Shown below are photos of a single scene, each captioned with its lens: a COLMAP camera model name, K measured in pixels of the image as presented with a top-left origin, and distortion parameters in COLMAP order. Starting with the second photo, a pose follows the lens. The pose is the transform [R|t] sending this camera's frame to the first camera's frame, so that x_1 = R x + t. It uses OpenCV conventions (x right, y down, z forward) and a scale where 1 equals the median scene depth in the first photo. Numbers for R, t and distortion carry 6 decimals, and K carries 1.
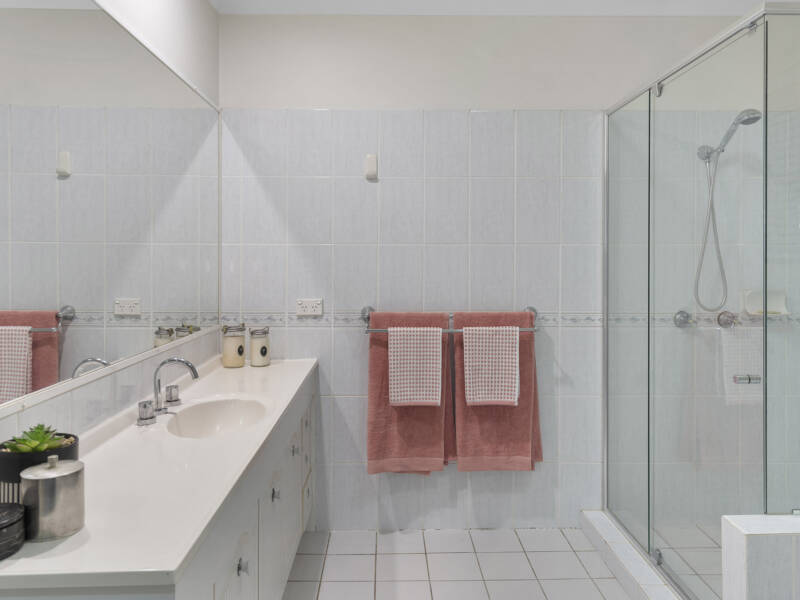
lens RADIAL K [[590.8, 0, 401.8], [0, 590.8, 275.7], [0, 0, 1]] dist [0.001756, -0.003498]
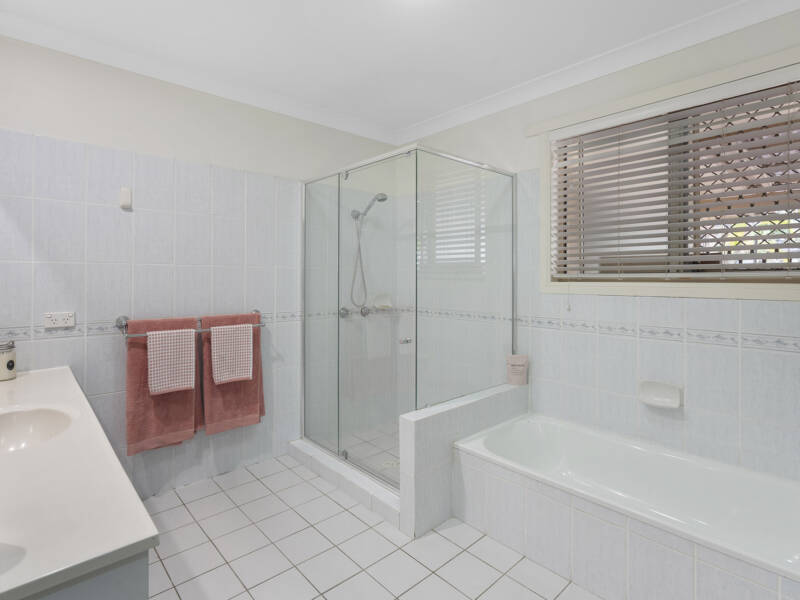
lens RADIAL K [[416.4, 0, 397.5], [0, 416.4, 292.2], [0, 0, 1]] dist [0.000819, -0.000036]
pose [[0.760509, -0.021384, 0.648975, -0.180736], [0.014191, 0.999766, 0.016313, -0.001646], [-0.649172, -0.003197, 0.760635, 0.006768]]
